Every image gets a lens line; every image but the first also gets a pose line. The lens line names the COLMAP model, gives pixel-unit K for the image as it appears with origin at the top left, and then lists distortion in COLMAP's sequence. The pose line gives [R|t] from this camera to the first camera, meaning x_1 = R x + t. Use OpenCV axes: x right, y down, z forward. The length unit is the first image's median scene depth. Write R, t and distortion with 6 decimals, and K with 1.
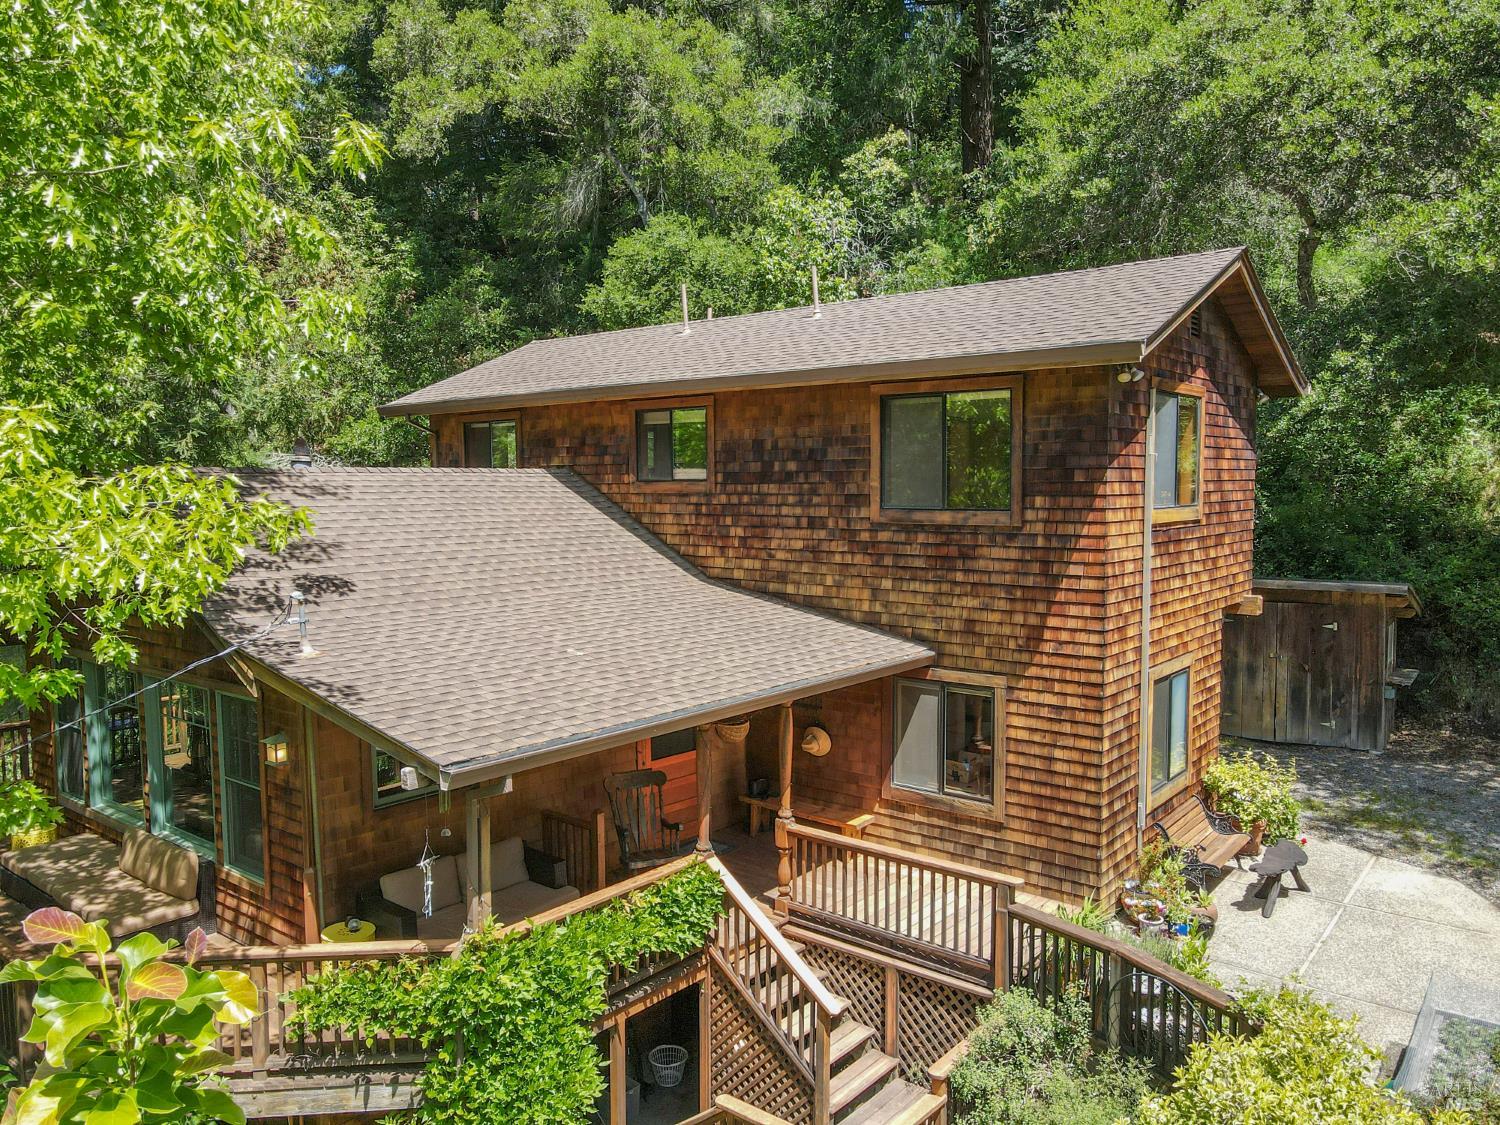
lens RADIAL K [[1091.1, 0, 750.0], [0, 1091.1, 562.5], [0, 0, 1]] dist [0.003356, 0.008425]
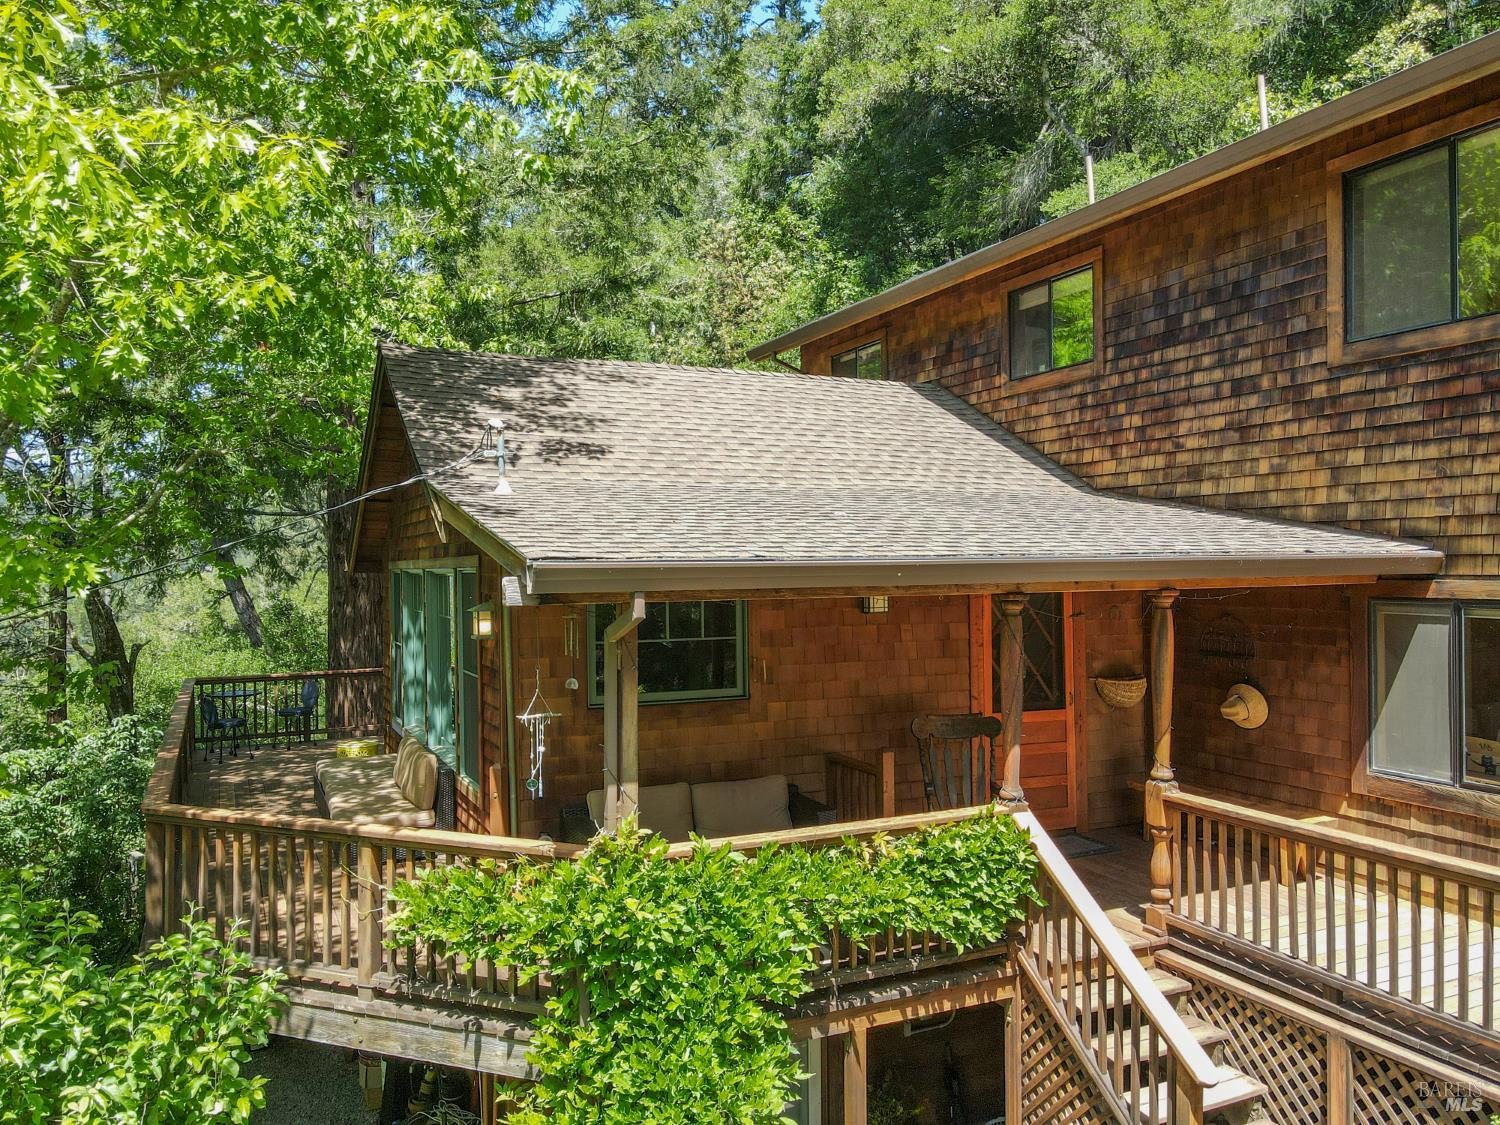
lens RADIAL K [[1091.1, 0, 750.0], [0, 1091.1, 562.5], [0, 0, 1]] dist [0.003356, 0.008425]
pose [[0.900864, -0.002986, -0.434090, 0.095030], [-0.029221, 0.997291, -0.067501, 0.157223], [0.433116, 0.073494, 0.898337, 0.302820]]
